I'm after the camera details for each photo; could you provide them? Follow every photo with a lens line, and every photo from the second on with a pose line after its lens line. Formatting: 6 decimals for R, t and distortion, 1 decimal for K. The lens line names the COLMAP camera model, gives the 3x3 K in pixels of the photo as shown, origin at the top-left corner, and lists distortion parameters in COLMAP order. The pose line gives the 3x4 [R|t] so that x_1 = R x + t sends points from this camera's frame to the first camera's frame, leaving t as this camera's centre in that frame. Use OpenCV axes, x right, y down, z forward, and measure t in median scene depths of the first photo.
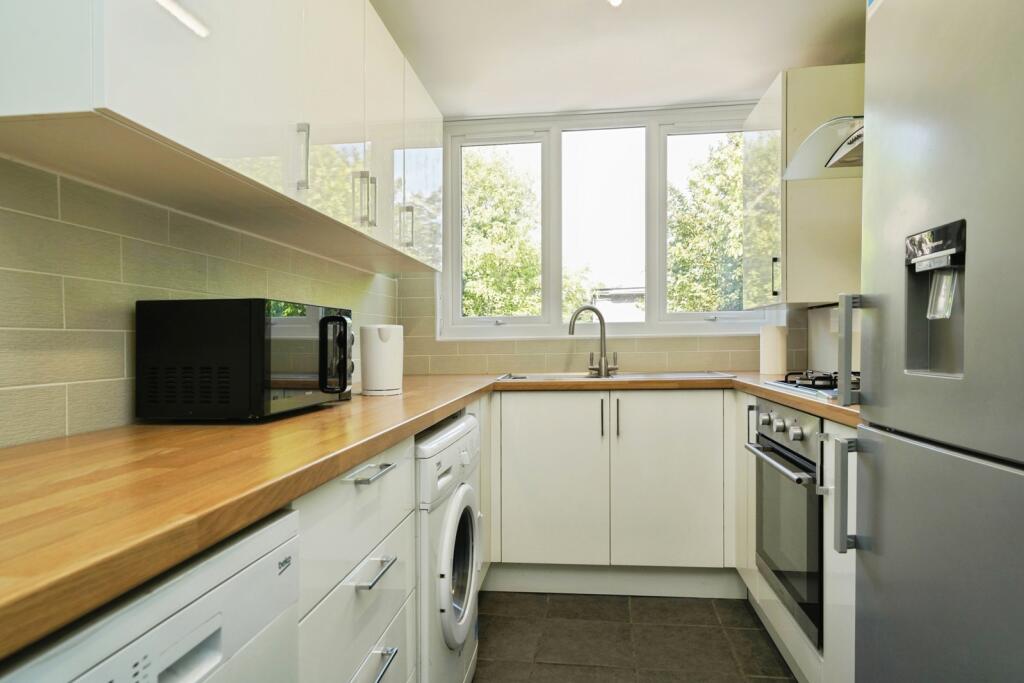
lens RADIAL K [[601.9, 0, 510.6], [0, 601.9, 358.5], [0, 0, 1]] dist [-0.000059, -0.000394]
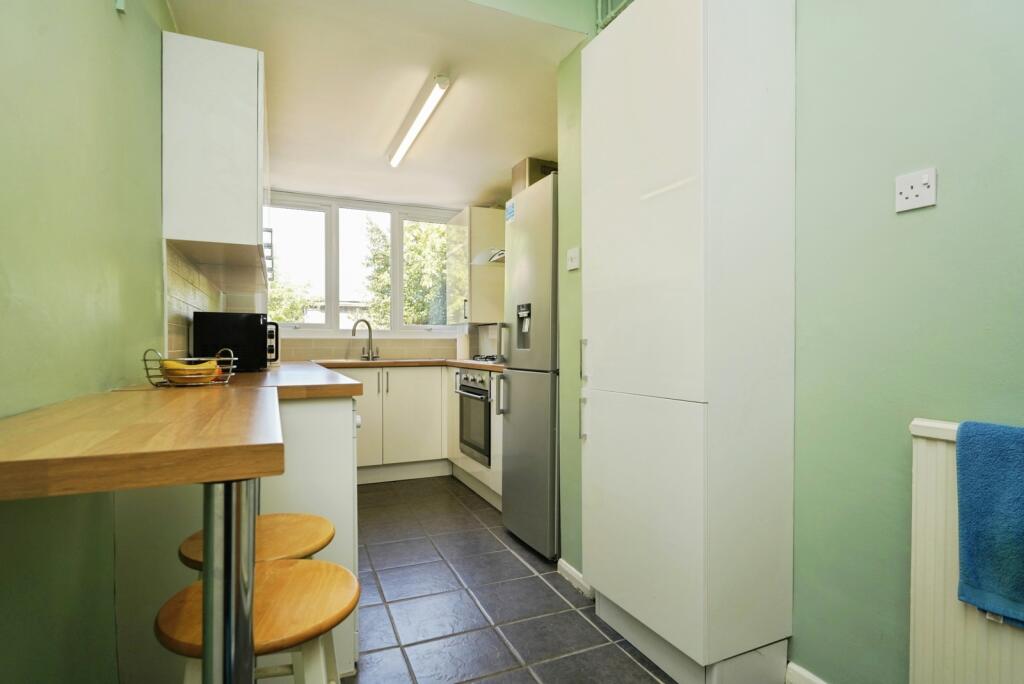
lens RADIAL K [[519.8, 0, 512.3], [0, 519.8, 345.7], [0, 0, 1]] dist [0.000272, 0.000005]
pose [[0.852603, 0.015304, 0.522335, -0.321650], [0.001149, 0.999514, -0.031161, 0.038257], [-0.522558, 0.027169, 0.852171, -0.534915]]
